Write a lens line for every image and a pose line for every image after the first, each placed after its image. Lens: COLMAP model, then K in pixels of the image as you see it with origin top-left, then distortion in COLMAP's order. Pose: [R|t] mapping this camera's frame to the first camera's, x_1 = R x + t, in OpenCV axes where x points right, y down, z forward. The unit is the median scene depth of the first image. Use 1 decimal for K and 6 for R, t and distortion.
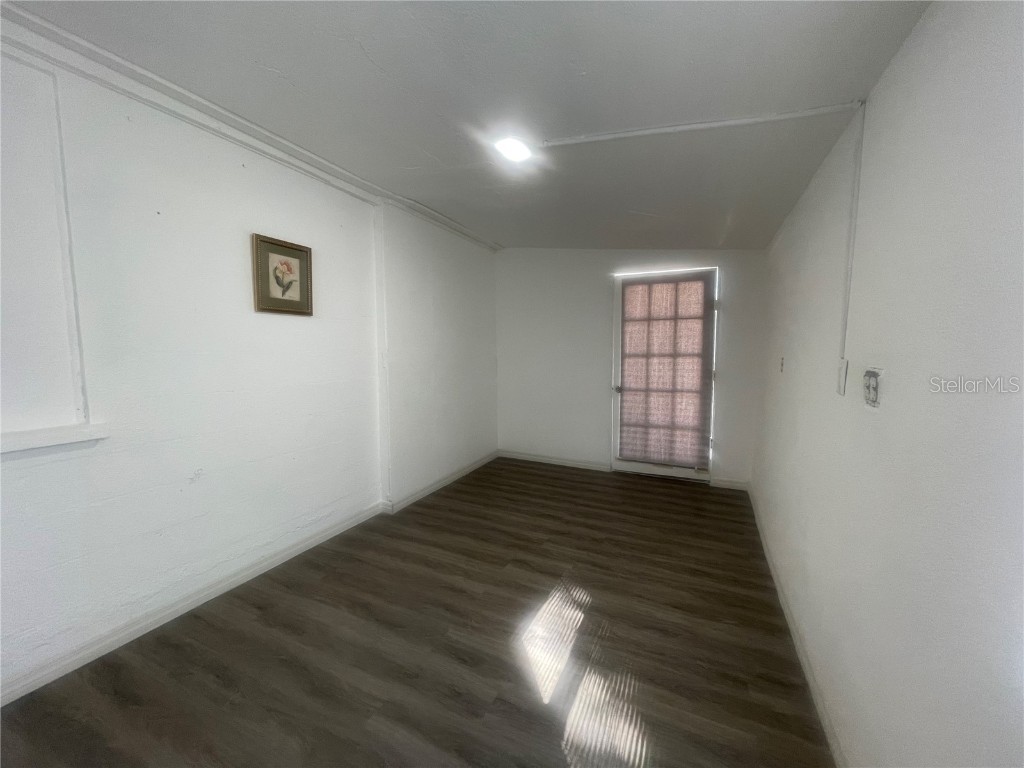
lens RADIAL K [[410.8, 0, 512.0], [0, 410.8, 382.3], [0, 0, 1]] dist [-0.004708, 0.001444]
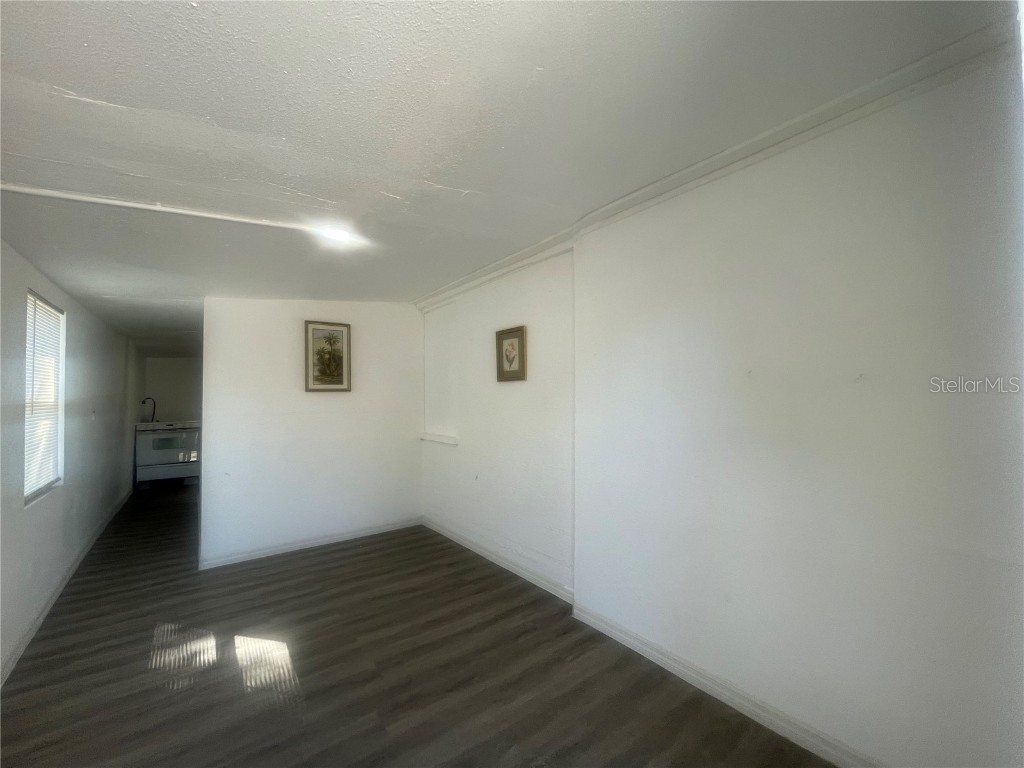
lens RADIAL K [[410.8, 0, 511.9], [0, 410.8, 380.4], [0, 0, 1]] dist [-0.004708, 0.001444]
pose [[-0.467203, -0.033196, -0.883527, 0.639233], [-0.061983, 0.998066, -0.004723, -0.165446], [0.881975, 0.052557, -0.468357, 1.647898]]
